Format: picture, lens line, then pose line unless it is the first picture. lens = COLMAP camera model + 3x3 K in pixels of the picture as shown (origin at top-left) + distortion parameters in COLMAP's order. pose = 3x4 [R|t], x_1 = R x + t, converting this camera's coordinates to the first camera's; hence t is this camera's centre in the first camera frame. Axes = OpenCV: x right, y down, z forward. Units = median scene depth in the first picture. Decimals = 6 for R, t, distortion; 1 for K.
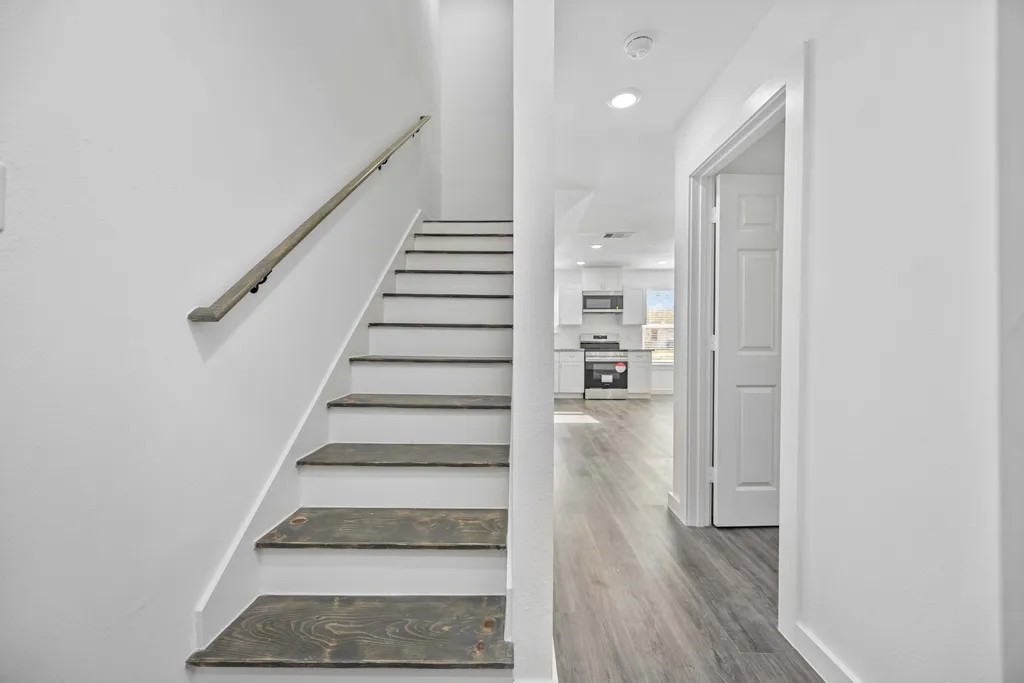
lens RADIAL K [[394.9, 0, 512.0], [0, 394.9, 341.5], [0, 0, 1]] dist [0.018164, -0.000076]
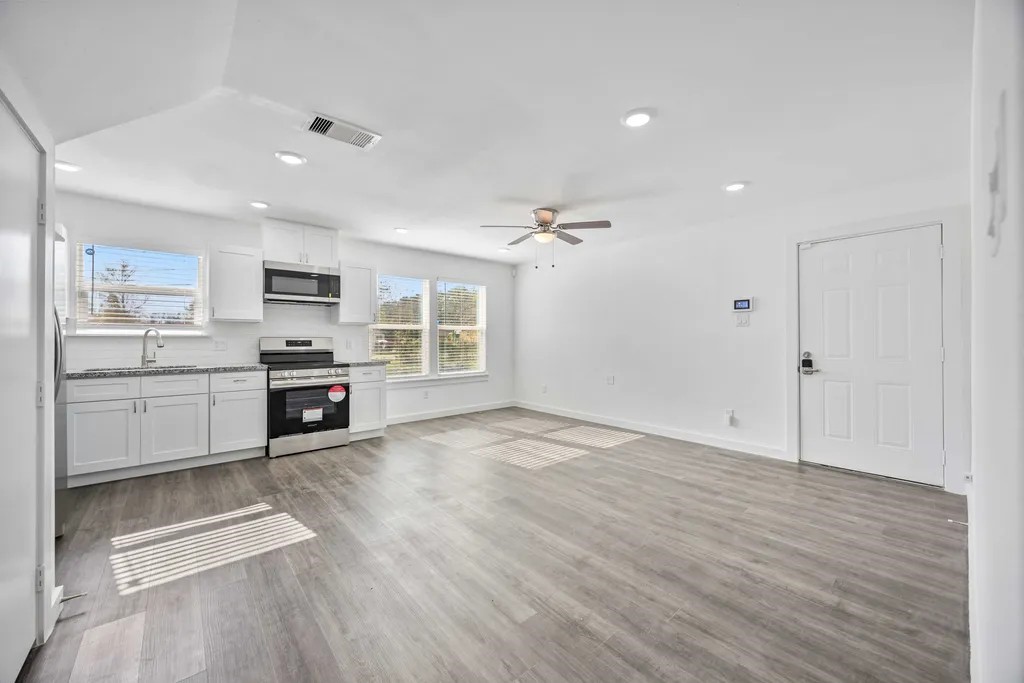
lens RADIAL K [[389.9, 0, 512.8], [0, 389.9, 337.1], [0, 0, 1]] dist [-0.001692, -0.000396]
pose [[0.745385, 0.000799, 0.666633, 0.076717], [0.005748, 0.999954, -0.007625, -0.014437], [-0.666609, 0.009515, 0.745347, 0.370487]]
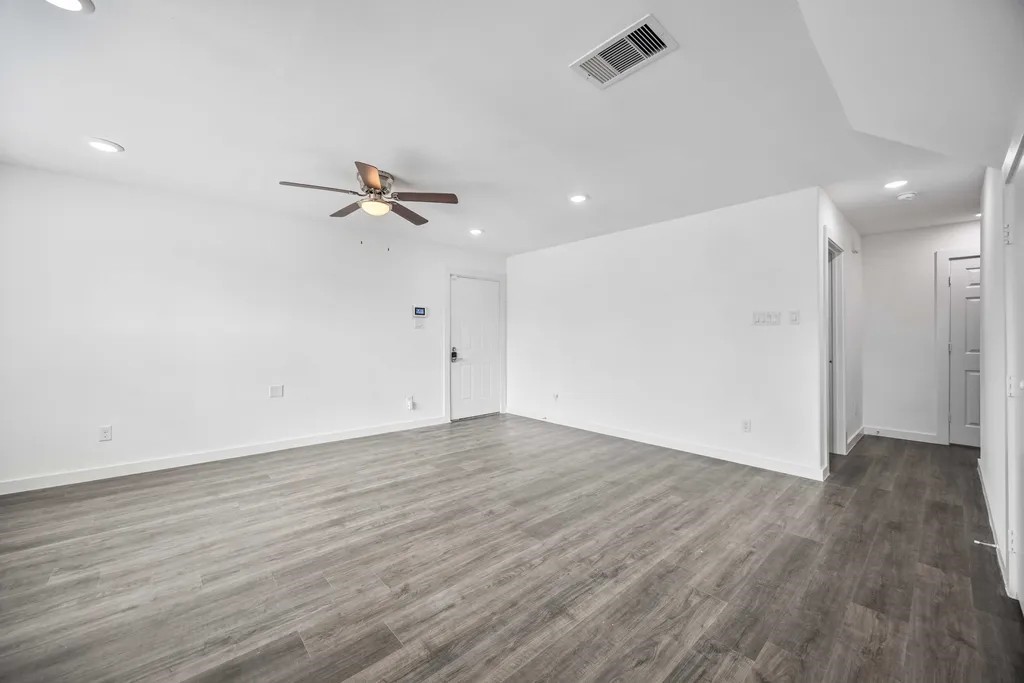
lens RADIAL K [[389.9, 0, 512.8], [0, 389.9, 337.1], [0, 0, 1]] dist [-0.001692, -0.000396]
pose [[-0.683693, -0.002022, 0.729767, 0.059222], [-0.001131, 0.999998, 0.001711, -0.018185], [-0.729769, 0.000345, -0.683694, 0.932787]]
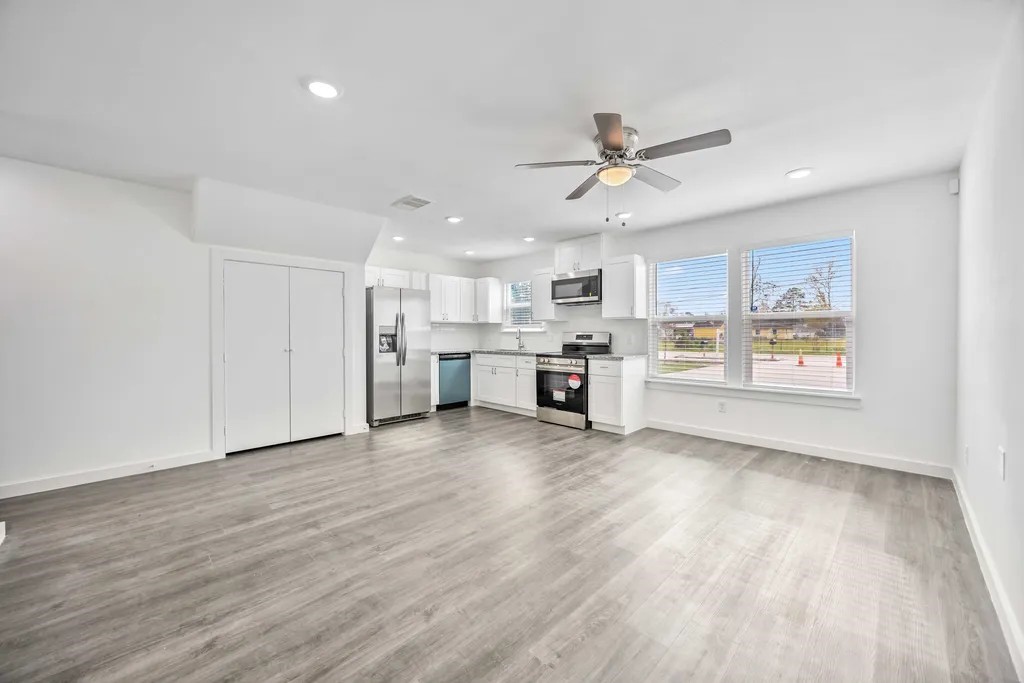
lens RADIAL K [[389.9, 0, 512.8], [0, 389.9, 337.1], [0, 0, 1]] dist [-0.001692, -0.000396]
pose [[0.718712, 0.001292, -0.695307, 0.656119], [0.002286, 0.999988, 0.004220, -0.014653], [0.695304, -0.004622, 0.718701, 0.429881]]
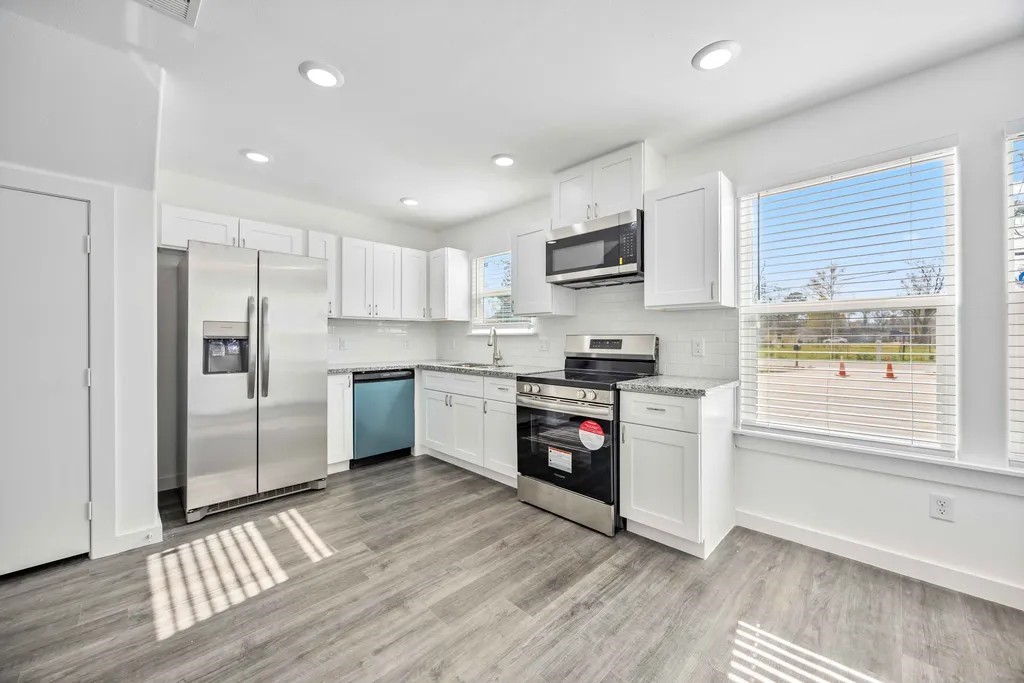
lens RADIAL K [[389.9, 0, 512.8], [0, 389.9, 337.1], [0, 0, 1]] dist [-0.001692, -0.000396]
pose [[0.719290, -0.004705, -0.694694, 0.448396], [-0.000106, 0.999976, -0.006882, -0.015573], [0.694710, 0.005023, 0.719273, 0.700908]]
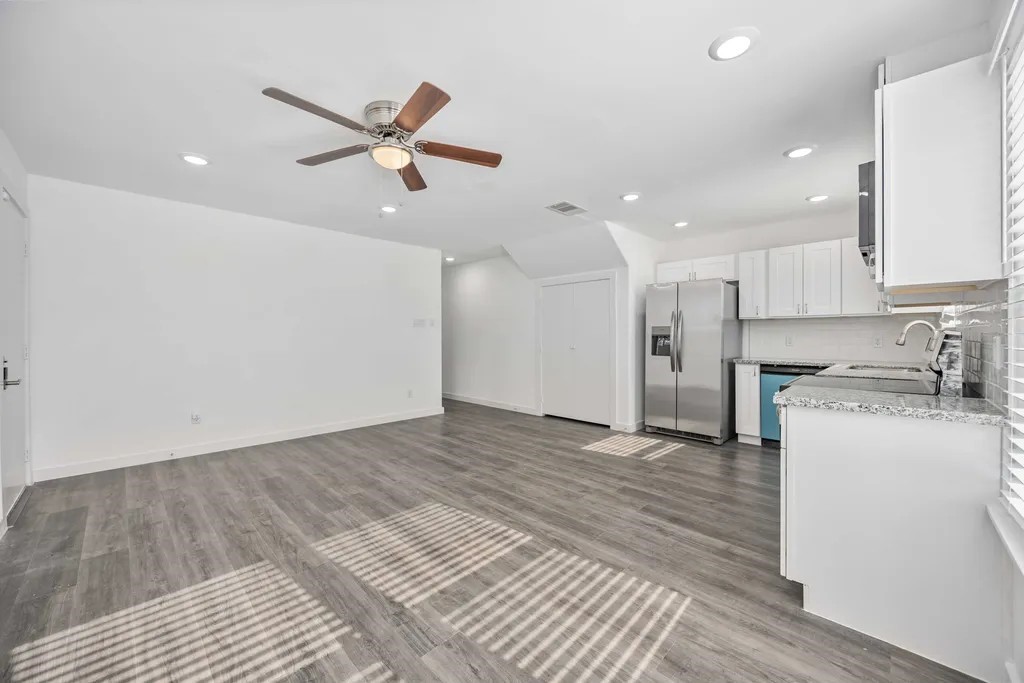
lens RADIAL K [[389.9, 0, 512.8], [0, 389.9, 337.1], [0, 0, 1]] dist [-0.001692, -0.000396]
pose [[-0.690766, 0.001244, -0.723077, 0.635866], [-0.003861, 0.999978, 0.005409, -0.016943], [0.723068, 0.006528, -0.690746, 1.037071]]
